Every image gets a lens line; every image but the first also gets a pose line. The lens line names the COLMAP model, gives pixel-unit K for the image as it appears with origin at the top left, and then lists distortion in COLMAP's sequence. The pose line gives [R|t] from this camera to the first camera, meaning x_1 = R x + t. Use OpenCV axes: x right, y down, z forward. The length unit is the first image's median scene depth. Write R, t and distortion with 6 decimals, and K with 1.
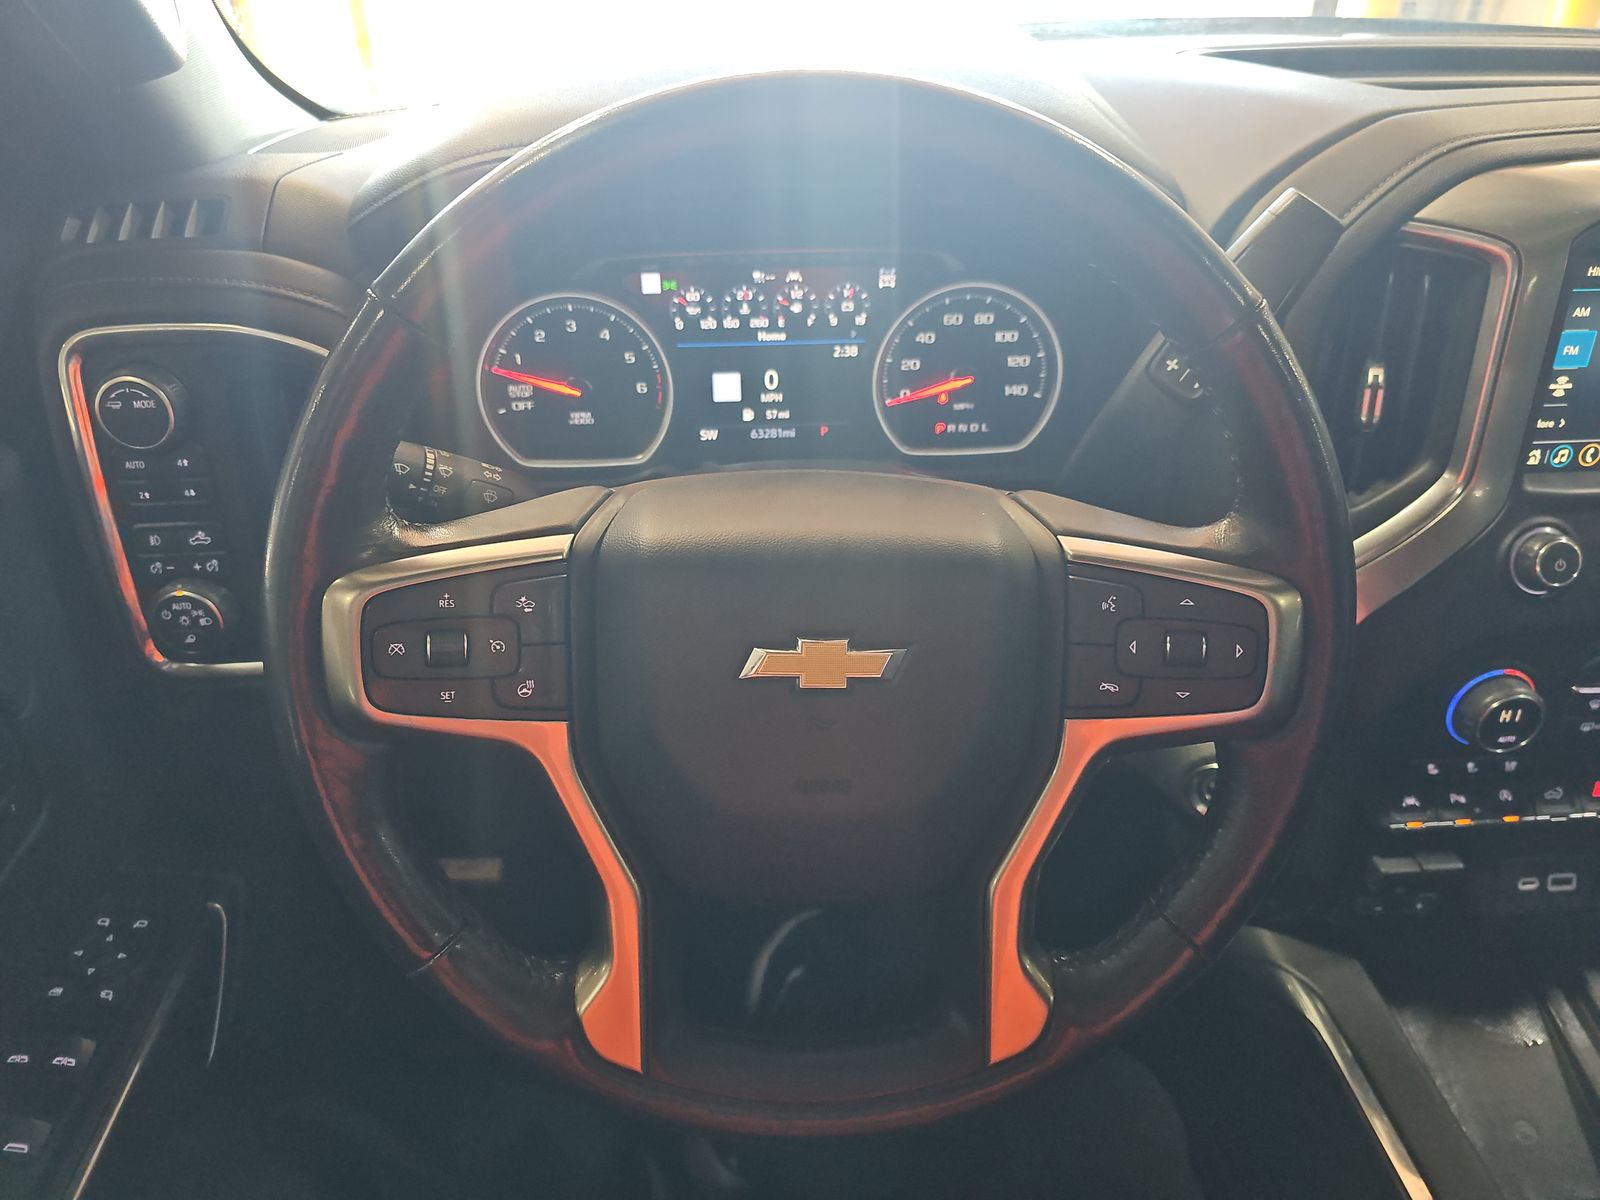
lens RADIAL K [[1072.7, 0, 786.7], [0, 1072.7, 611.0], [0, 0, 1]] dist [0.027496, -0.027769]
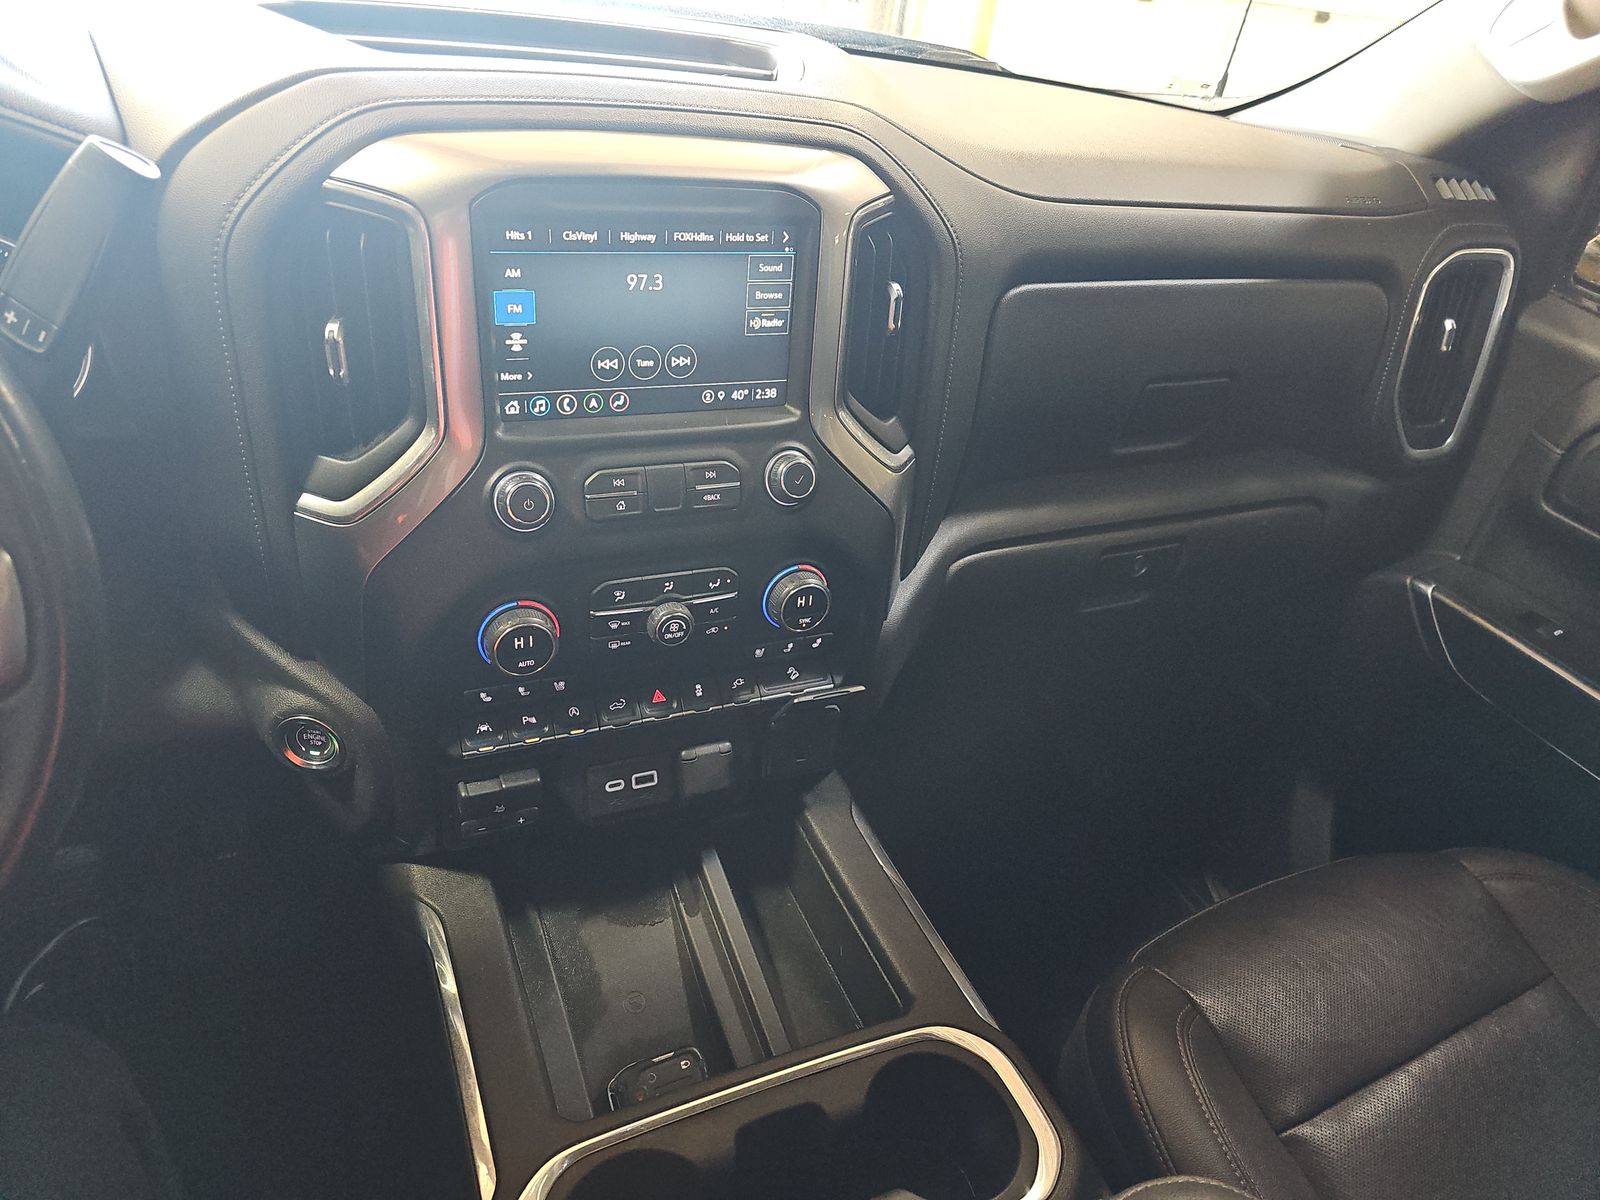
lens RADIAL K [[1072.7, 0, 799.3], [0, 1072.7, 616.8], [0, 0, 1]] dist [0.027496, -0.027769]
pose [[0.928352, -0.089285, 0.360819, 2.684879], [0.070231, 0.995371, 0.065608, 0.089571], [-0.365006, -0.035567, 0.930325, -0.641137]]
